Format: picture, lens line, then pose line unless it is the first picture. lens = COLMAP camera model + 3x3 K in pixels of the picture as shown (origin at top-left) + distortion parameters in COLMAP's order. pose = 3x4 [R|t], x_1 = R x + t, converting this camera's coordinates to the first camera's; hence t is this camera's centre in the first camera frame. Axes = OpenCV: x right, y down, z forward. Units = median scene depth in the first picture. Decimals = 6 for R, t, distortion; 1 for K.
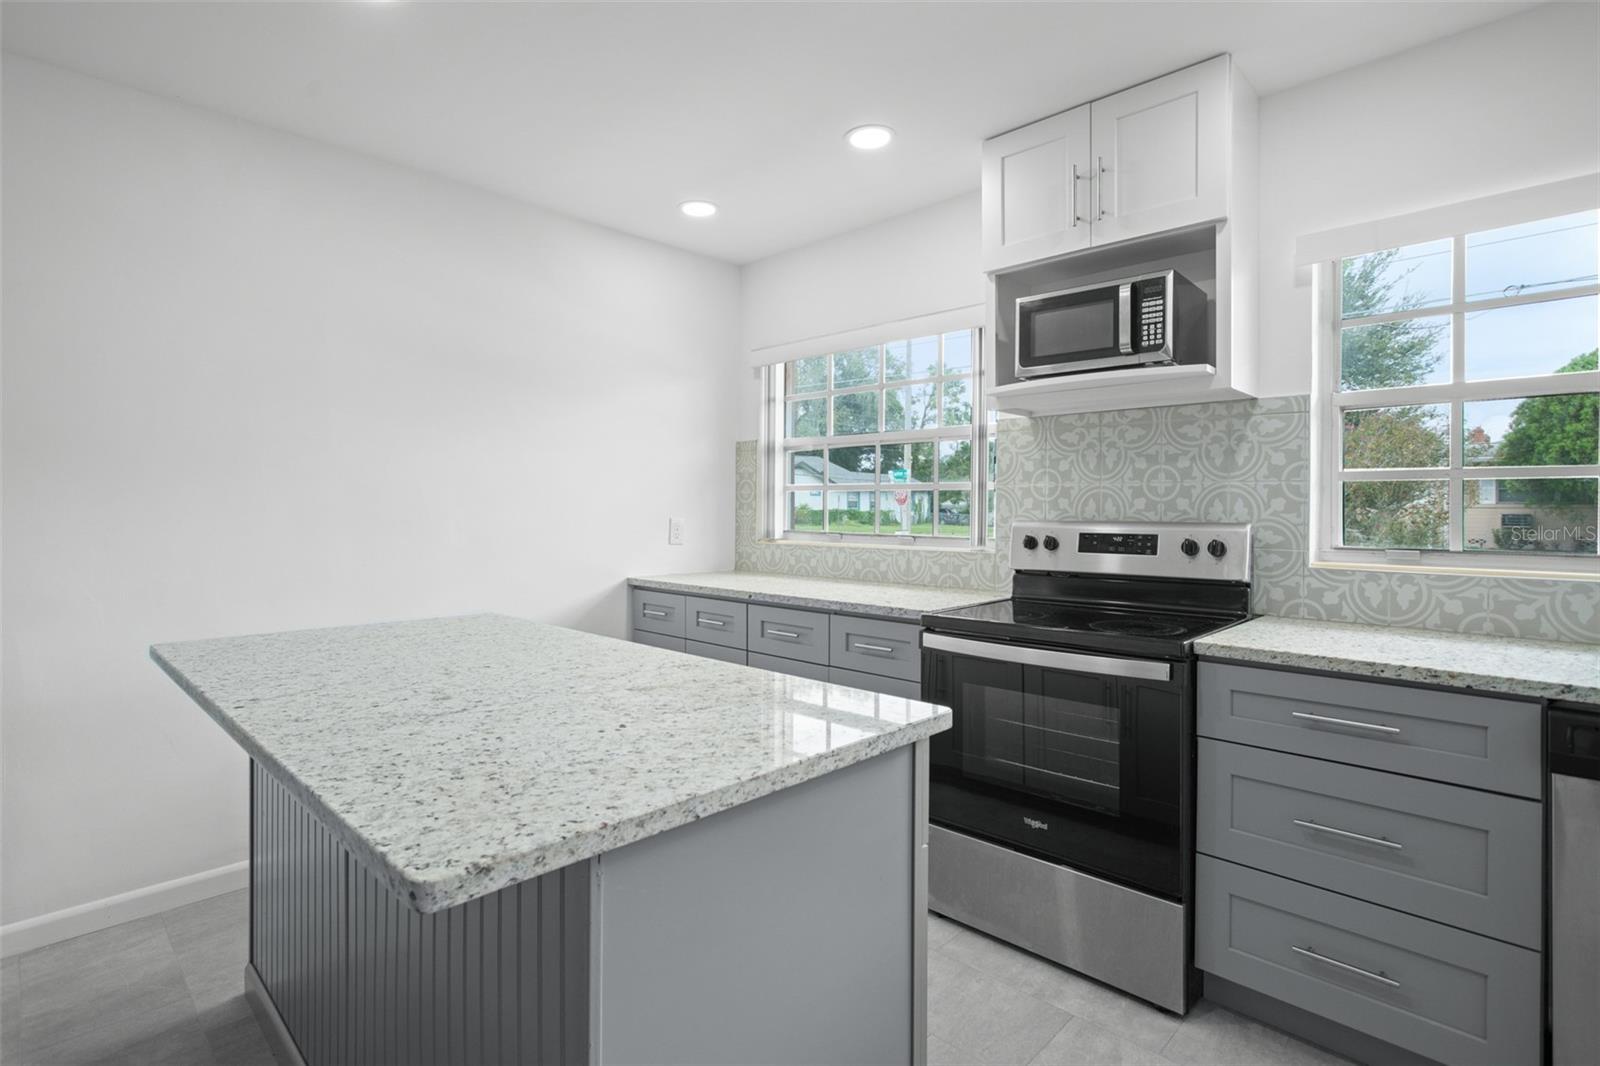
lens RADIAL K [[779.6, 0, 806.3], [0, 779.6, 508.0], [0, 0, 1]] dist [-0.037973, 0.021941]
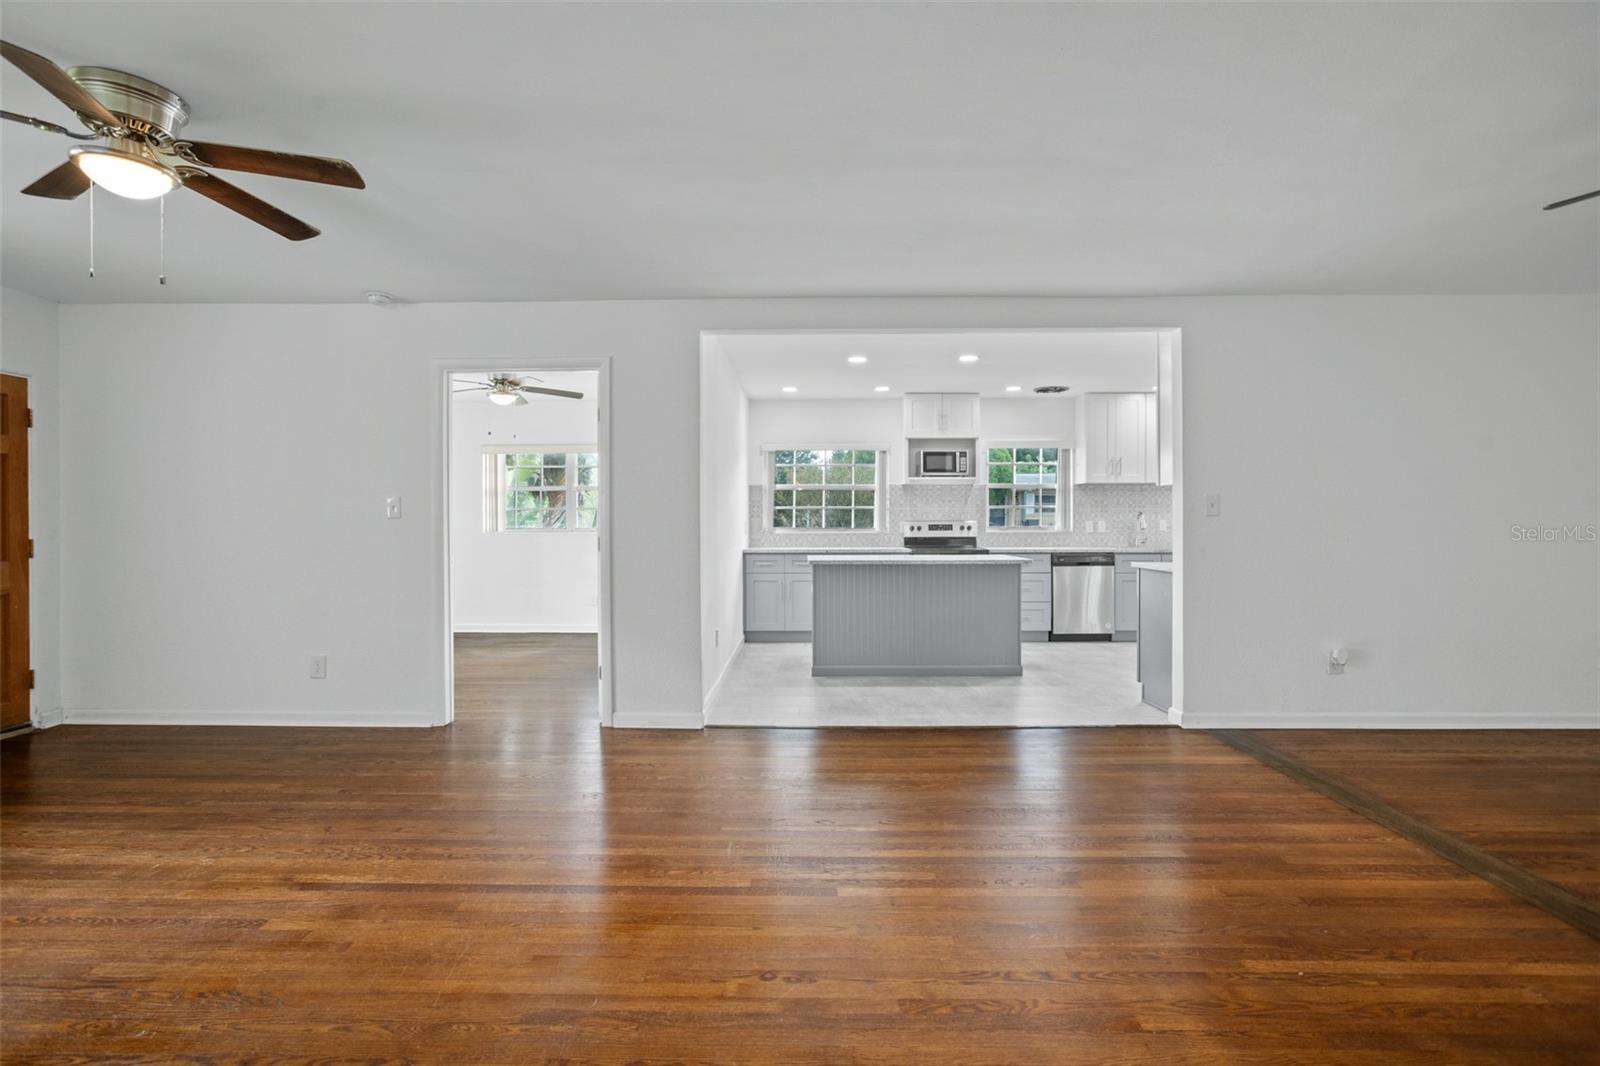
lens RADIAL K [[767.9, 0, 800.0], [0, 767.9, 533.0], [0, 0, 1]] dist [-0.031040, 0.015810]
pose [[0.726599, -0.019211, 0.686793, -2.297565], [0.006085, 0.999750, 0.021527, -0.003668], [-0.687035, -0.011462, 0.726534, -0.952915]]
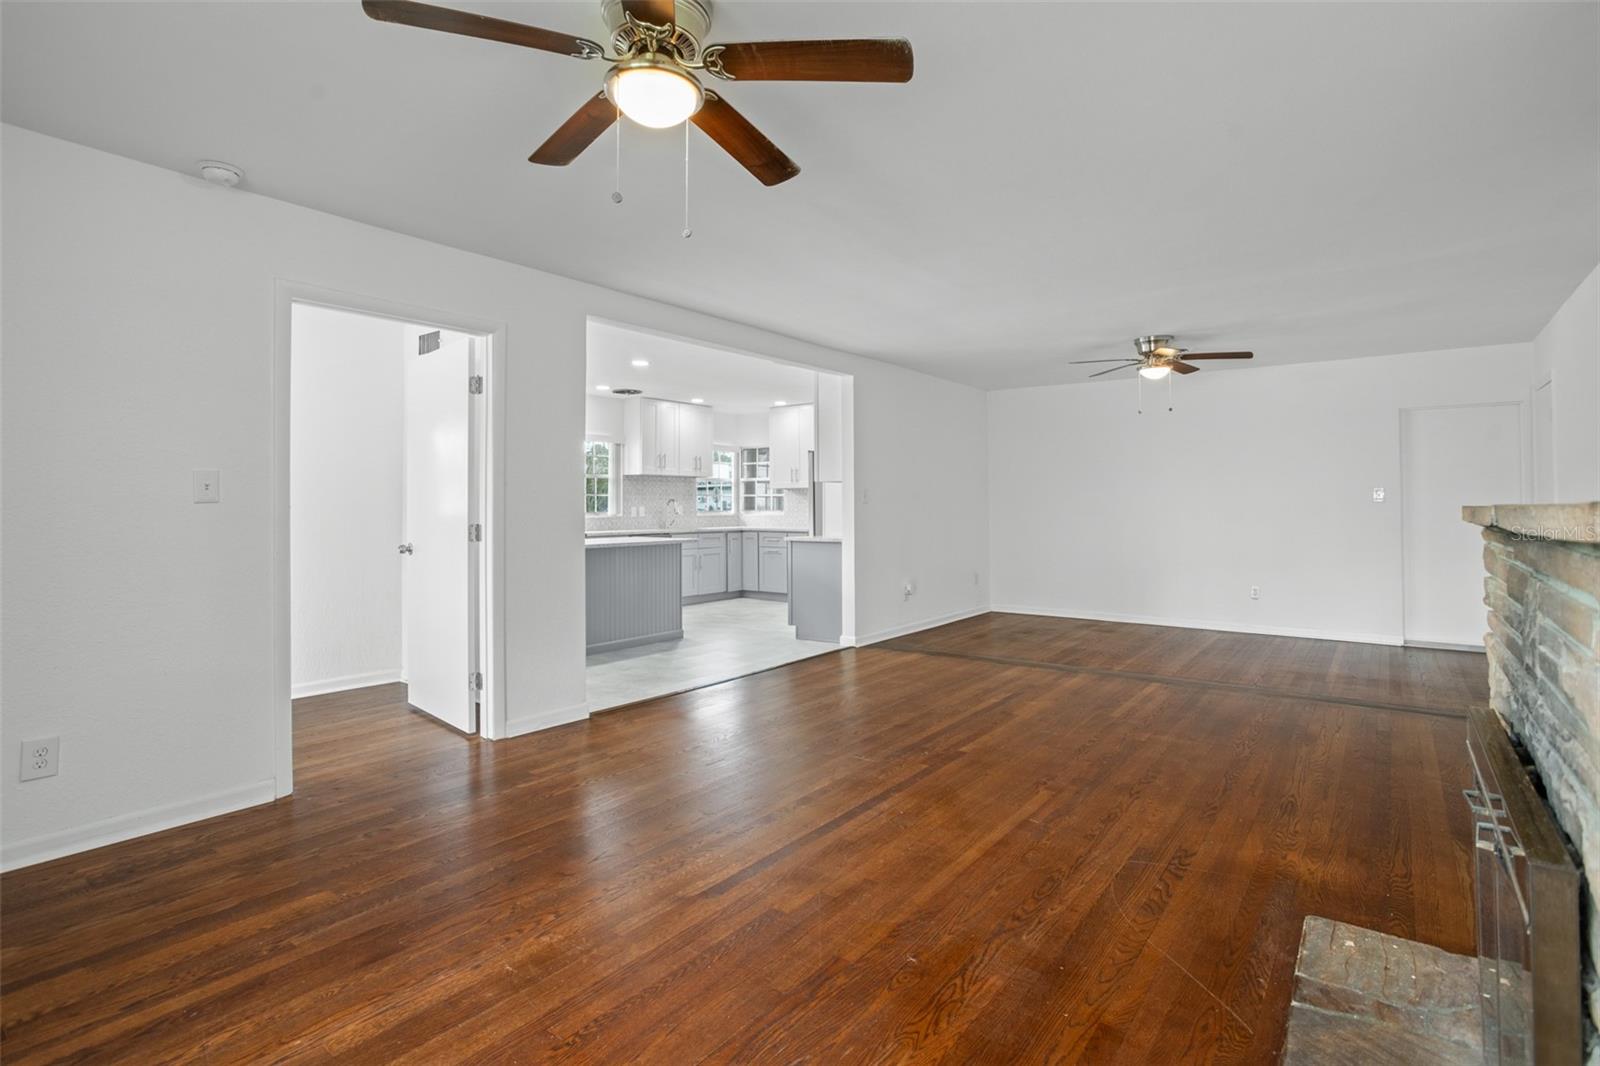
lens RADIAL K [[786.1, 0, 790.7], [0, 786.1, 492.5], [0, 0, 1]] dist [-0.034333, 0.019984]
pose [[-0.115078, 0.010451, 0.993301, -3.086600], [-0.000136, 0.999944, -0.010537, -0.007628], [-0.993356, -0.001348, -0.115070, 0.248817]]
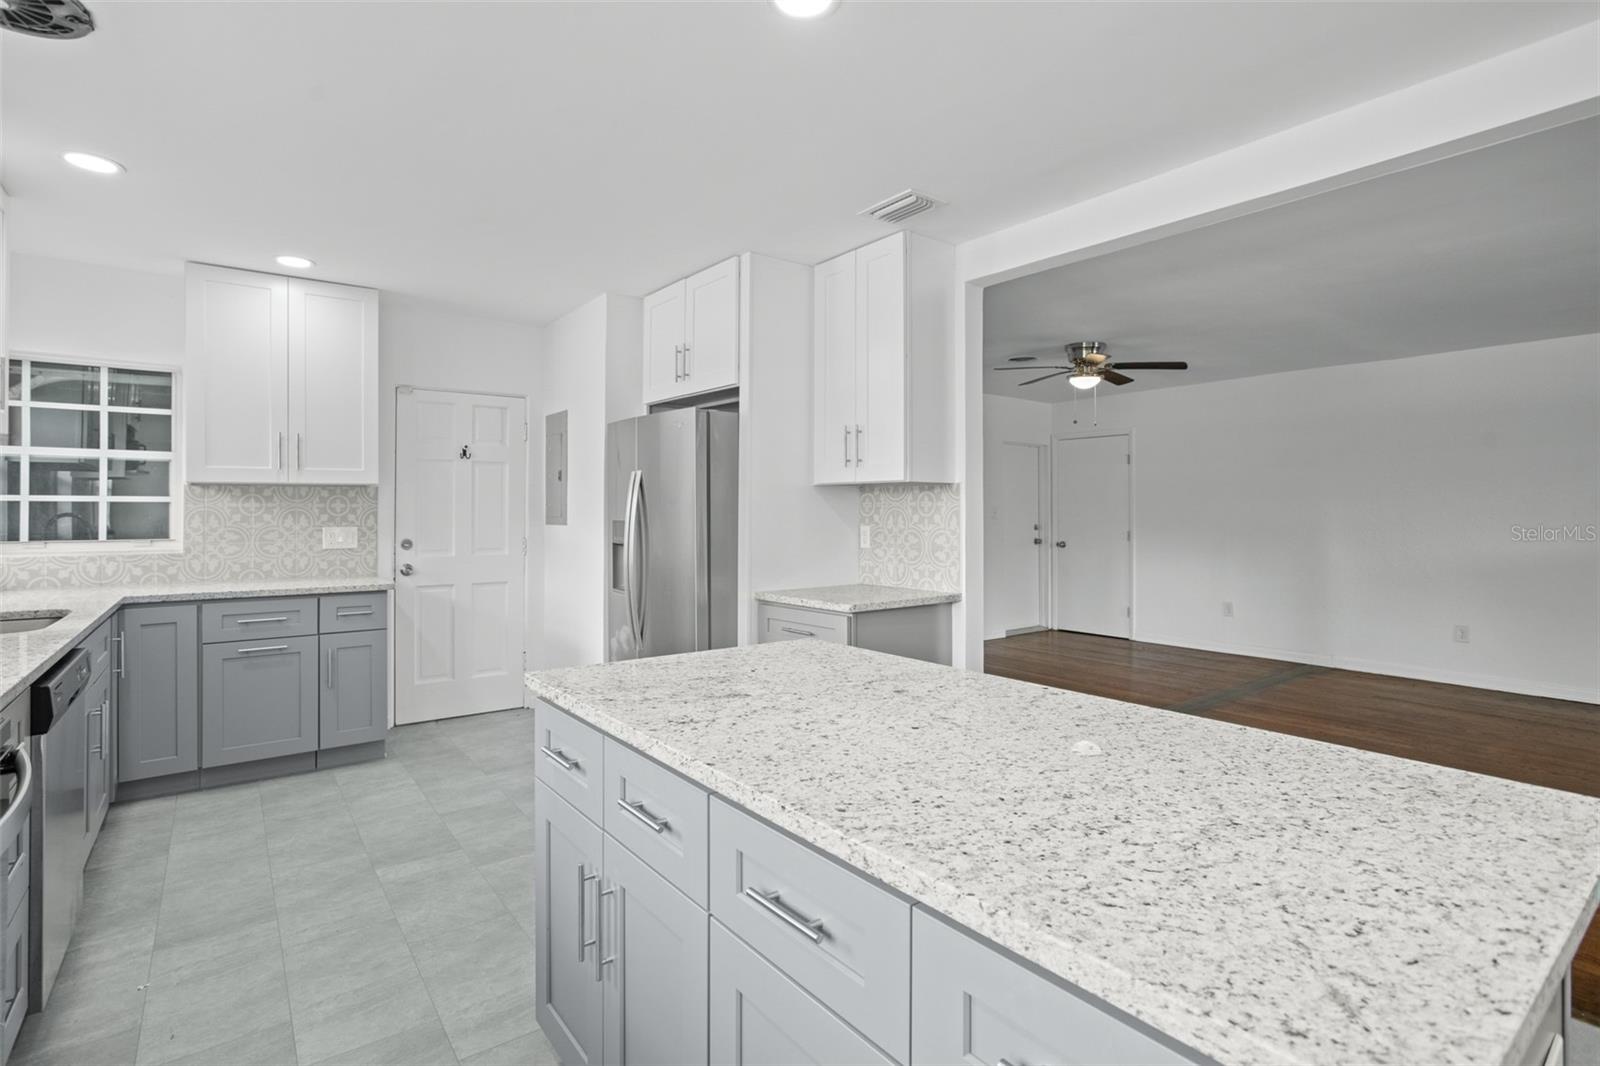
lens RADIAL K [[779.6, 0, 806.3], [0, 779.6, 508.0], [0, 0, 1]] dist [-0.037973, 0.021941]
pose [[-0.989744, -0.006545, 0.142699, -0.324649], [-0.007451, 0.999955, -0.005814, -0.022357], [-0.142655, -0.006817, -0.989749, 1.191626]]
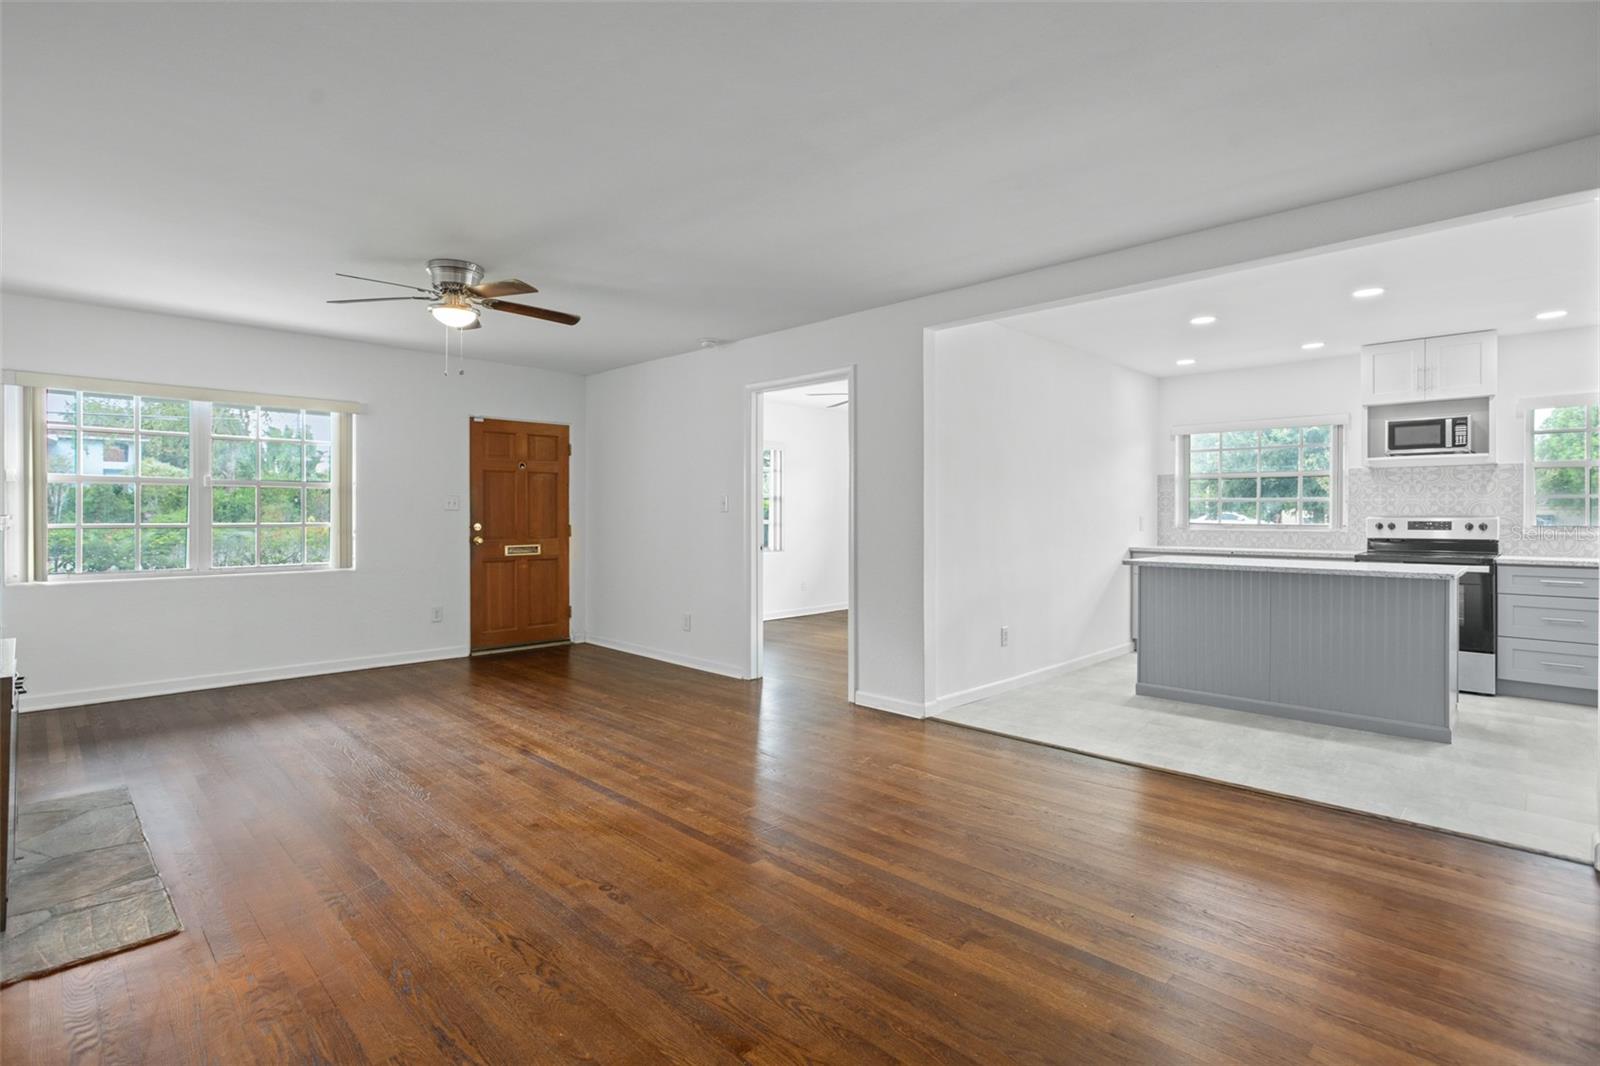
lens RADIAL K [[775.7, 0, 794.4], [0, 775.7, 517.3], [0, 0, 1]] dist [-0.037529, 0.022204]
pose [[0.999929, -0.005294, -0.010644, -1.517637], [0.005347, 0.999974, 0.004904, -0.000128], [0.010617, -0.004961, 0.999931, -1.341327]]
